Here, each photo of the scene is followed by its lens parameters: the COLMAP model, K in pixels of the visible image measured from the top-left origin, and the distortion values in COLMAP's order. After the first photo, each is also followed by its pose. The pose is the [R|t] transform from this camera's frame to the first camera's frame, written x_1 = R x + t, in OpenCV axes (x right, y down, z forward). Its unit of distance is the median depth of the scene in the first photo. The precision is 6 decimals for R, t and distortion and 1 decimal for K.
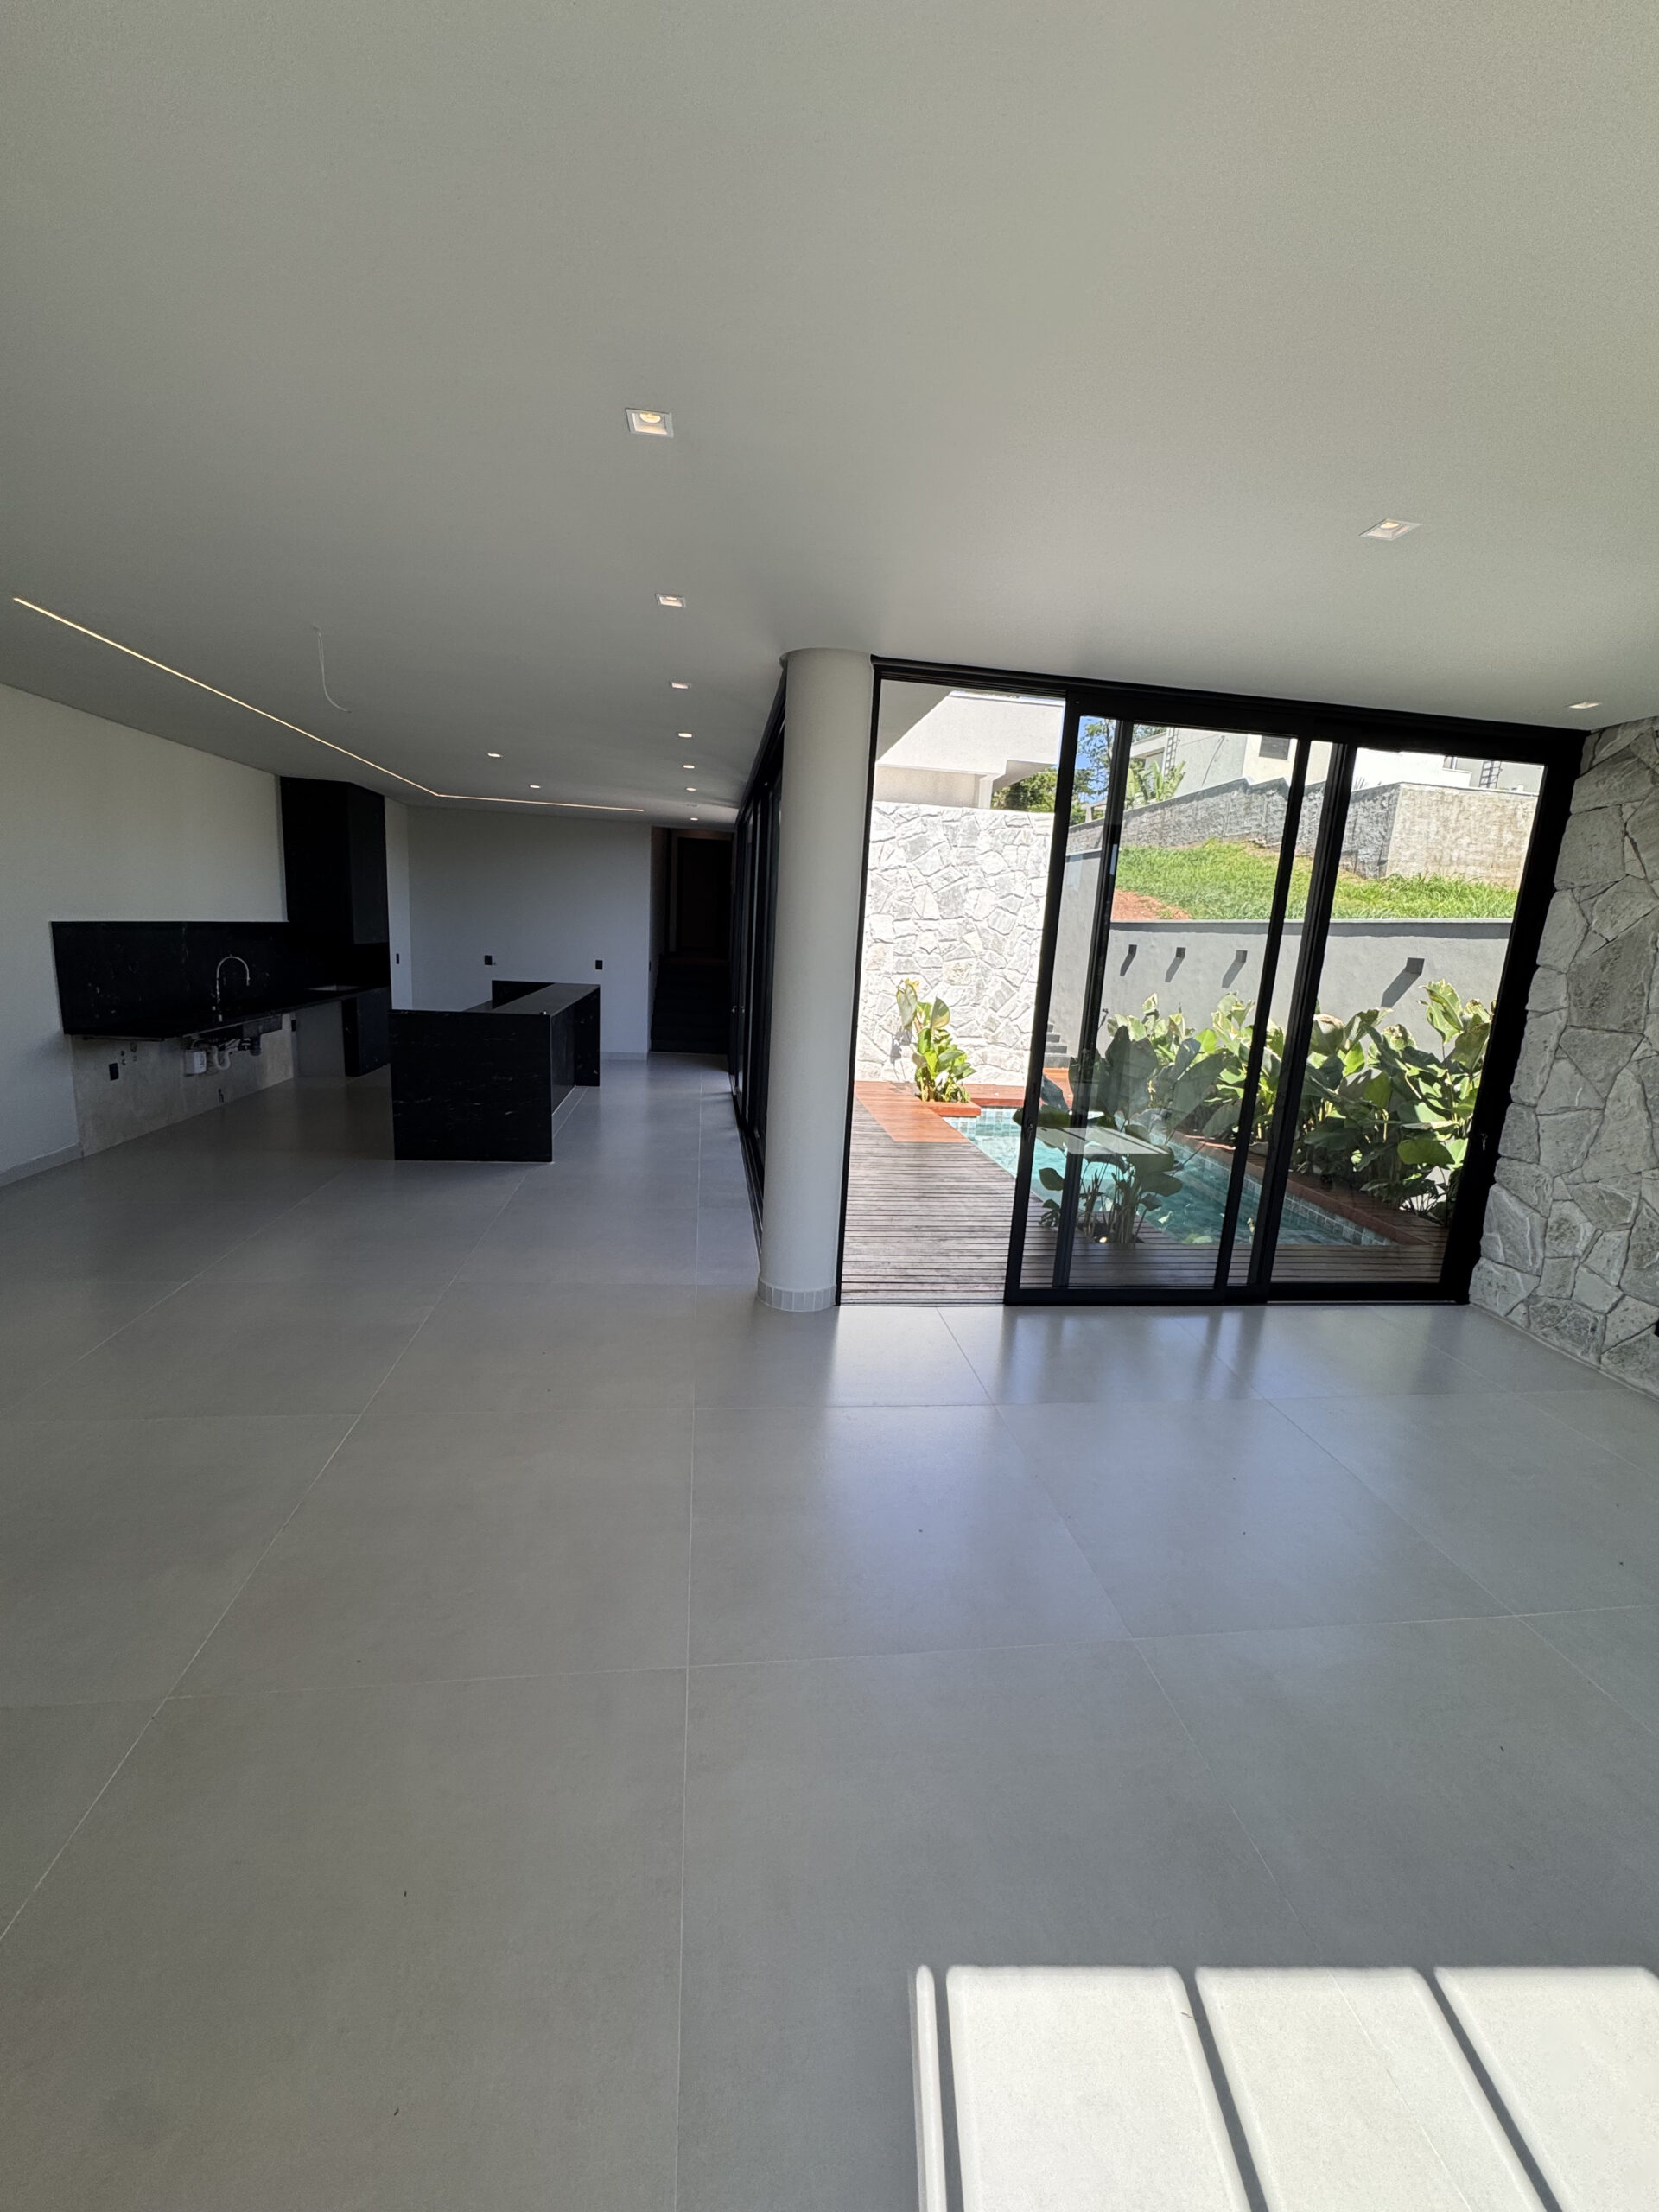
lens RADIAL K [[880.6, 0, 827.8], [0, 880.6, 1104.1], [0, 0, 1]] dist [-0.003601, 0.000000]
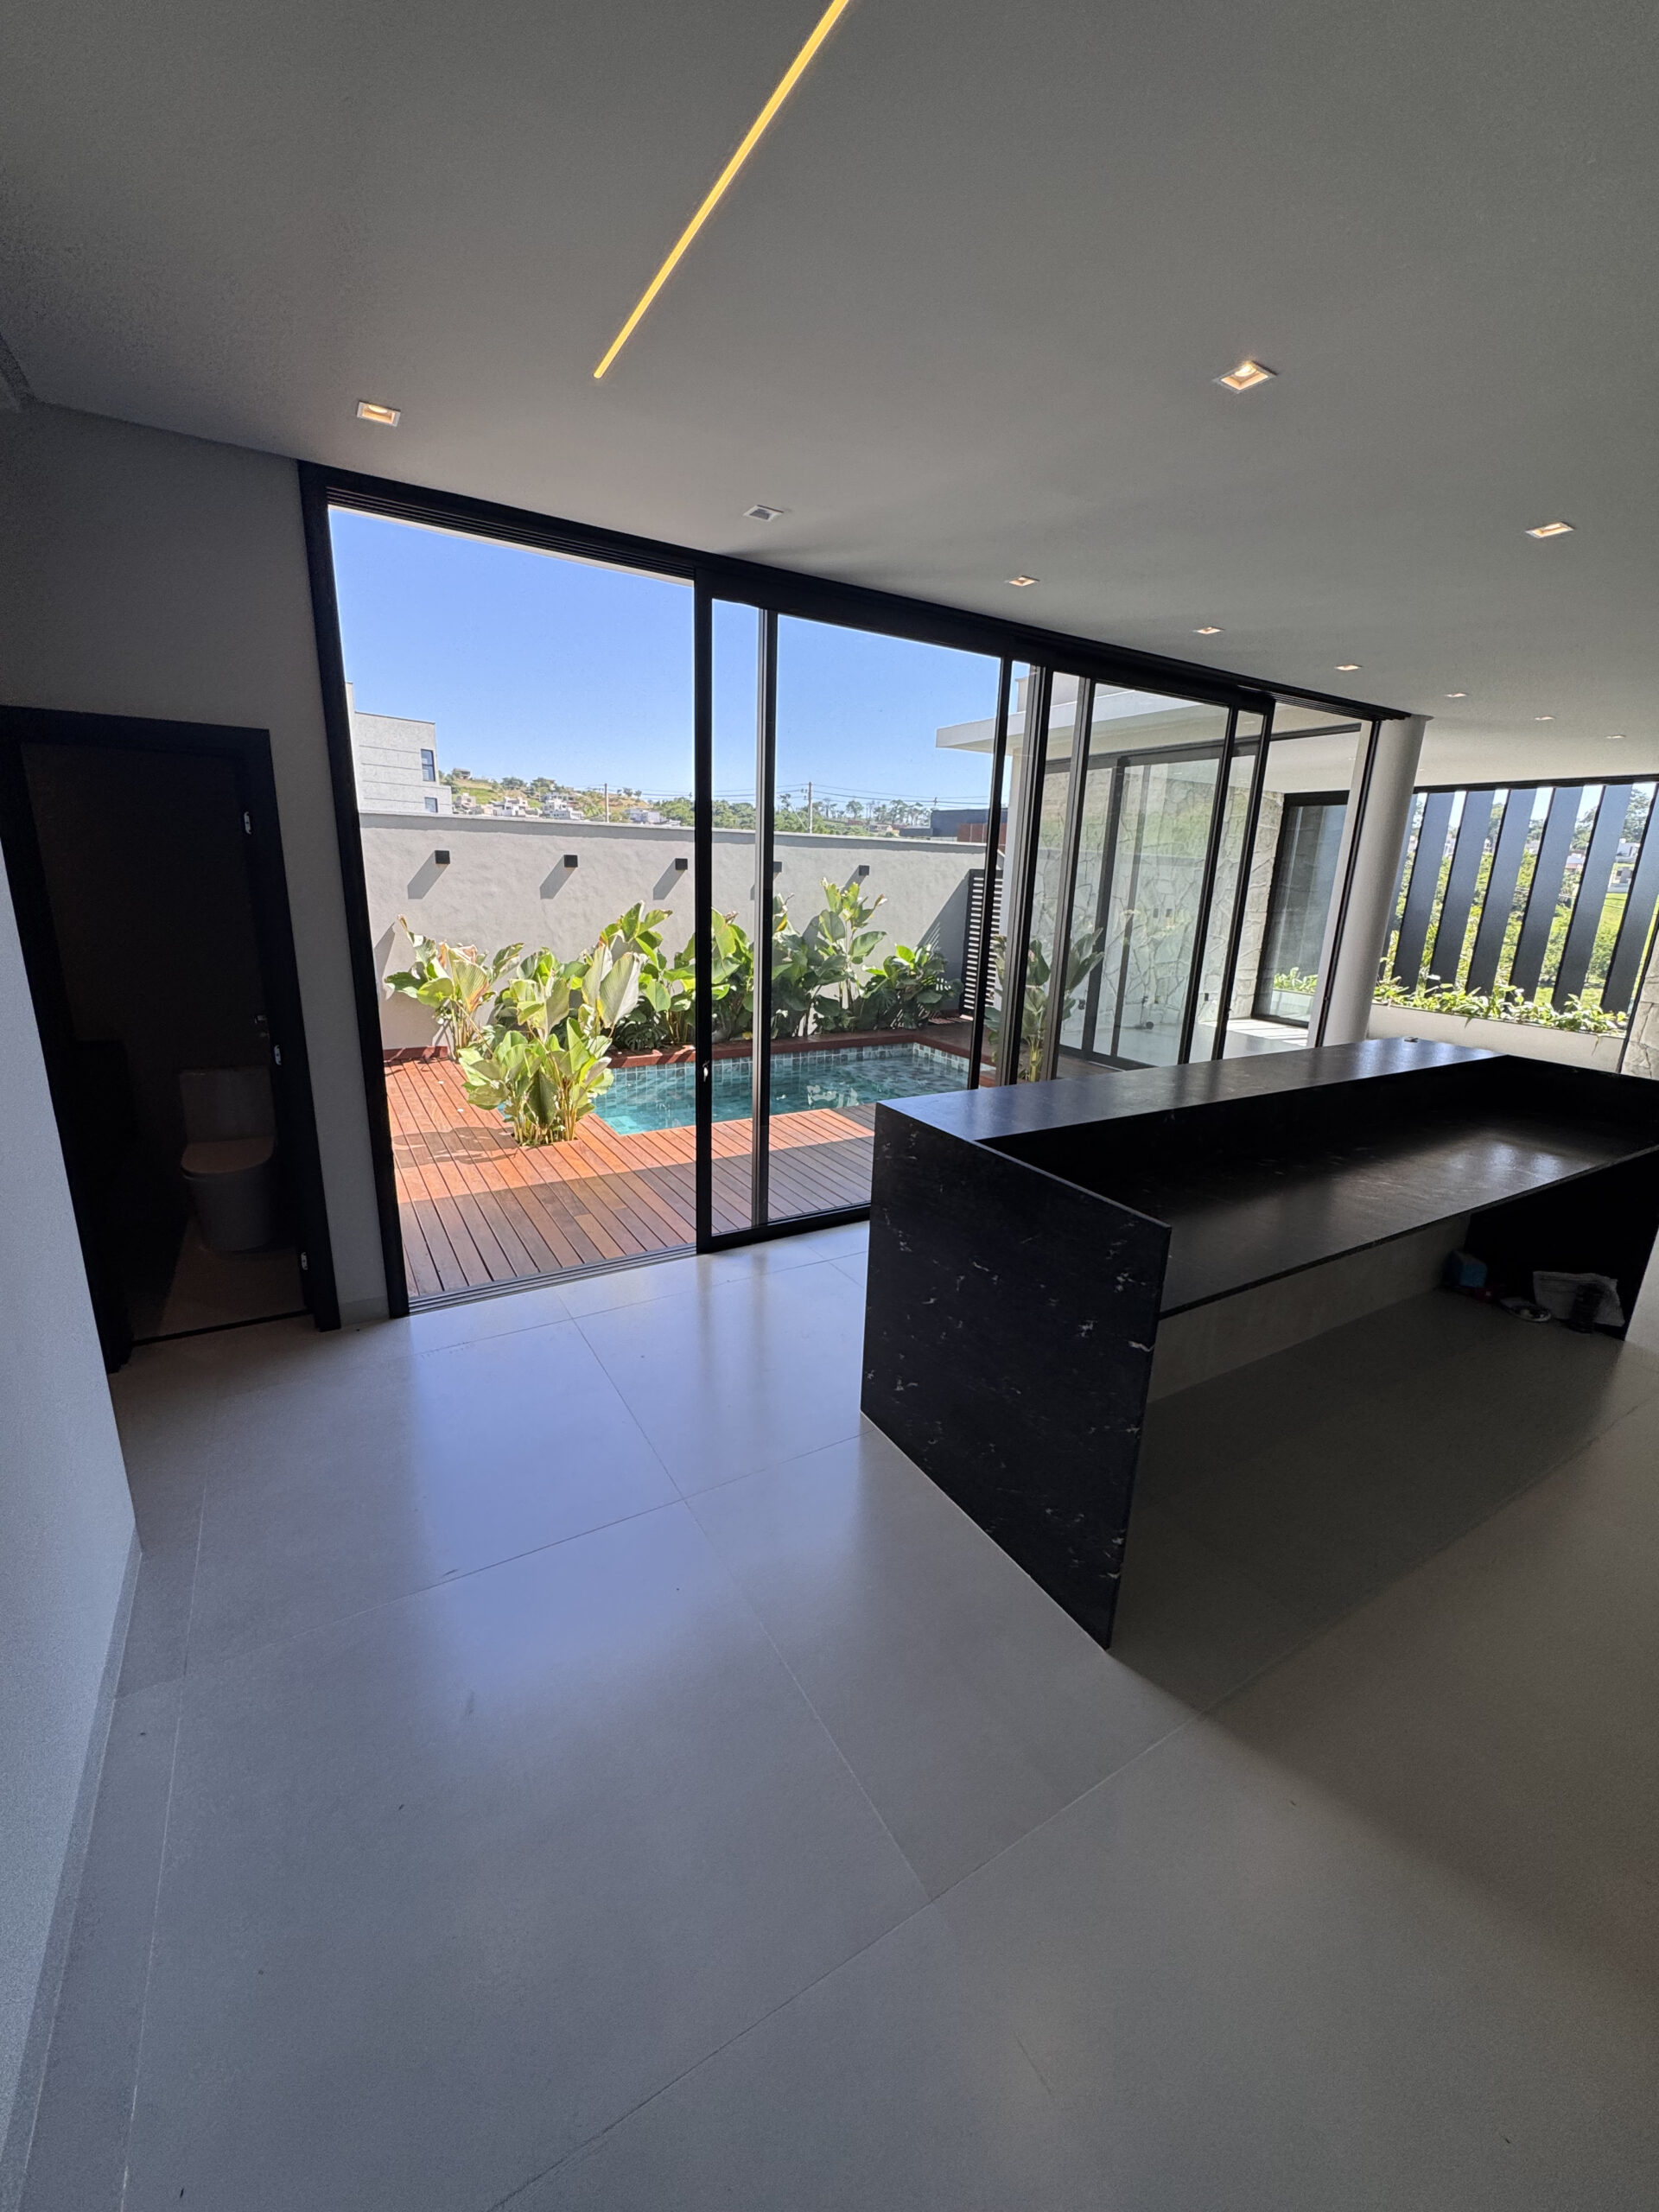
lens RADIAL K [[880.6, 0, 827.8], [0, 880.6, 1104.1], [0, 0, 1]] dist [-0.003601, 0.000000]
pose [[-0.387373, -0.305056, 0.869990, -0.636091], [0.124720, 0.917654, 0.377302, -0.310691], [-0.913448, 0.254662, -0.317428, 1.390184]]
